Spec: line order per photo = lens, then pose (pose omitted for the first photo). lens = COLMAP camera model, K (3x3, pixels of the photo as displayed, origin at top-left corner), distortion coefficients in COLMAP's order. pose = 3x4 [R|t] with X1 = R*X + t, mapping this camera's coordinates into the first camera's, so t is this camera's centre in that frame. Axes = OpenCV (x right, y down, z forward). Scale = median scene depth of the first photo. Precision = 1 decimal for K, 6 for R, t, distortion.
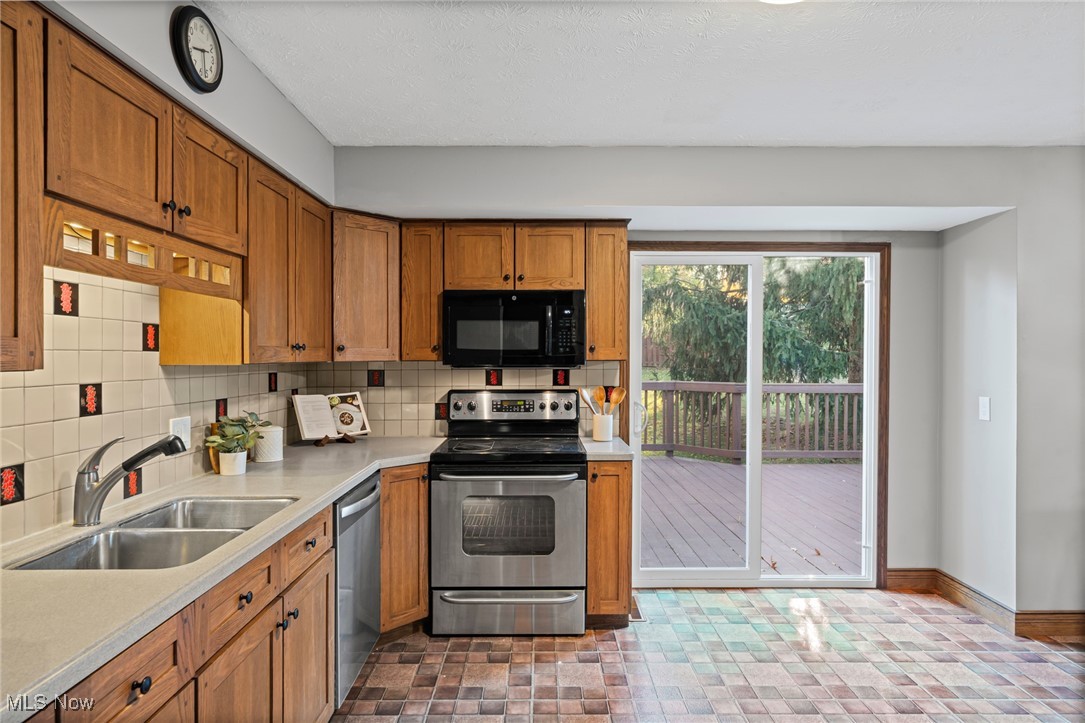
lens RADIAL K [[623.4, 0, 541.6], [0, 623.4, 363.9], [0, 0, 1]] dist [0.004546, 0.001794]
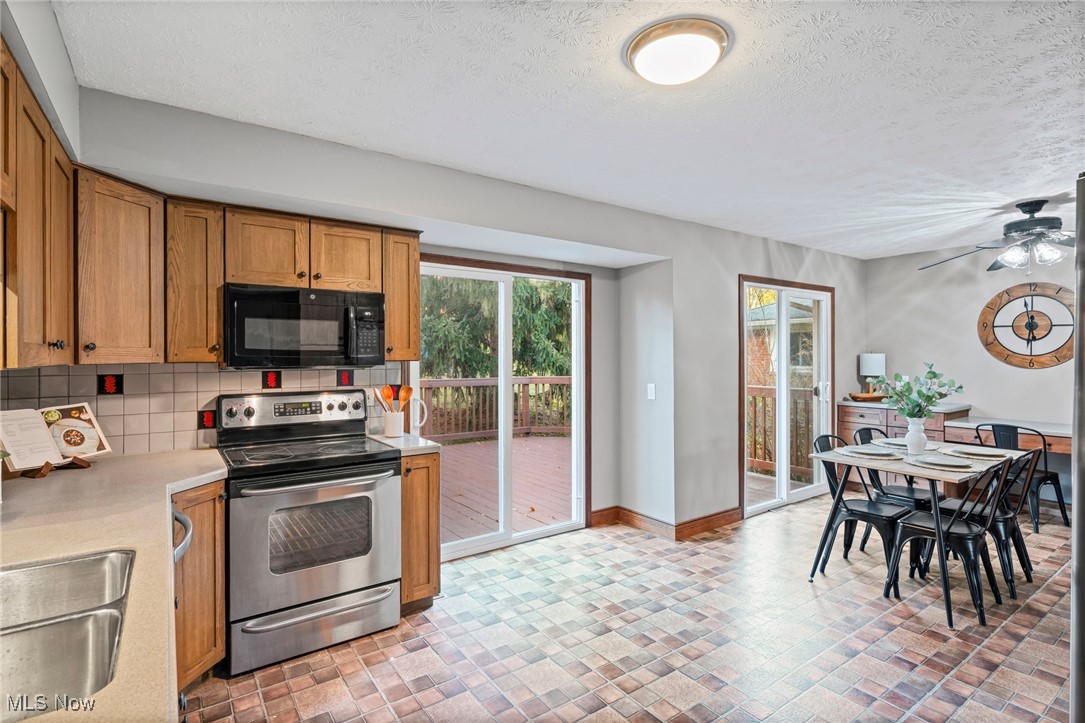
lens RADIAL K [[526.0, 0, 536.4], [0, 526.0, 358.1], [0, 0, 1]] dist [0.005277, 0.000304]
pose [[0.820416, -0.003911, 0.571754, -0.225559], [0.009678, 0.999928, -0.007047, -0.001309], [-0.571685, 0.011315, 0.820395, 0.133690]]
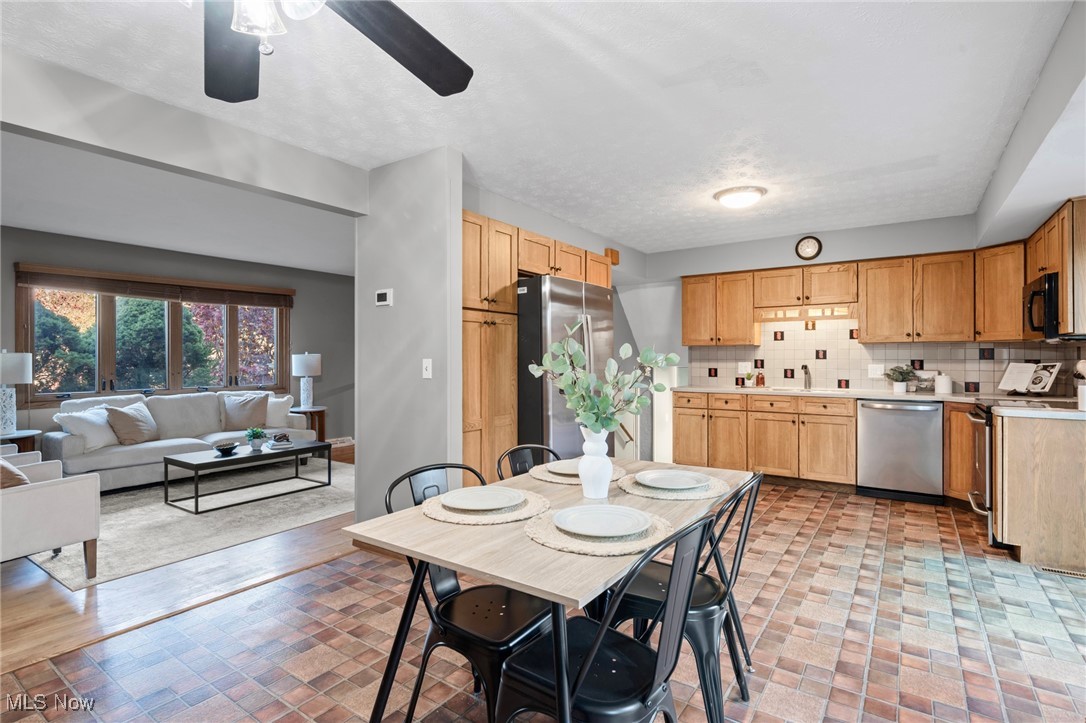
lens RADIAL K [[526.5, 0, 548.0], [0, 526.5, 351.9], [0, 0, 1]] dist [0.005277, 0.000304]
pose [[-0.566772, -0.008025, -0.823836, 1.388305], [-0.008671, 0.999955, -0.003775, 0.037910], [0.823829, 0.005004, -0.566816, 0.795969]]
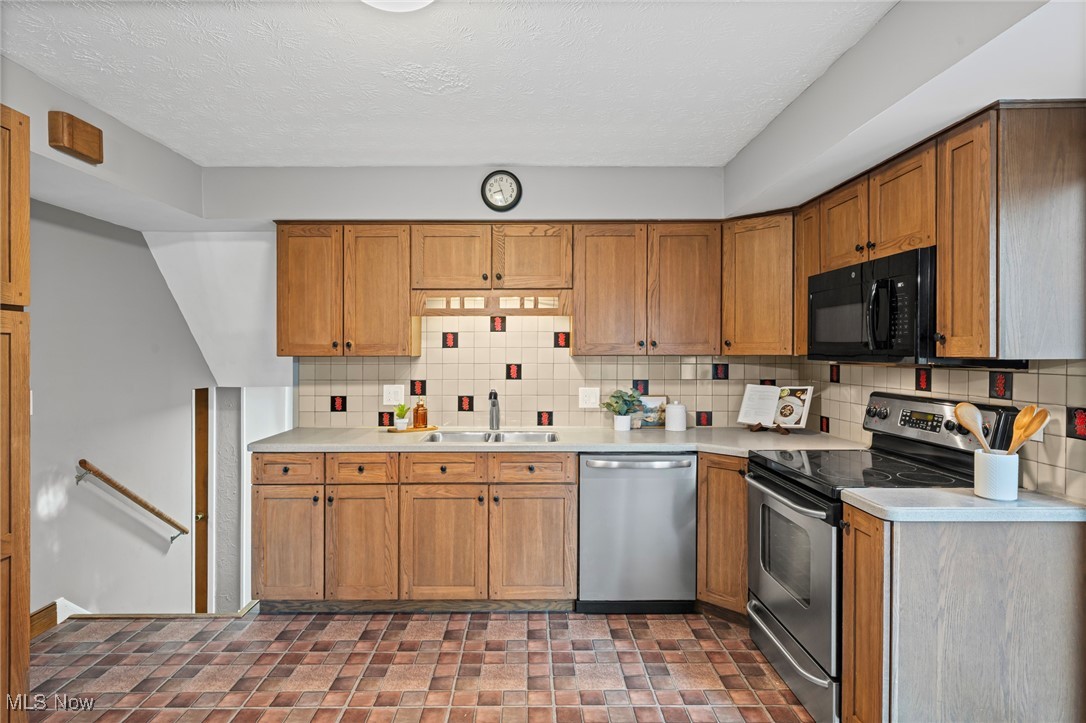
lens RADIAL K [[567.3, 0, 526.8], [0, 567.3, 349.9], [0, 0, 1]] dist [-0.001332, -0.000022]
pose [[-0.005552, -0.000354, -0.999985, 0.654035], [-0.011032, 0.999939, -0.000292, -0.008329], [0.999924, 0.011030, -0.005555, 0.600374]]
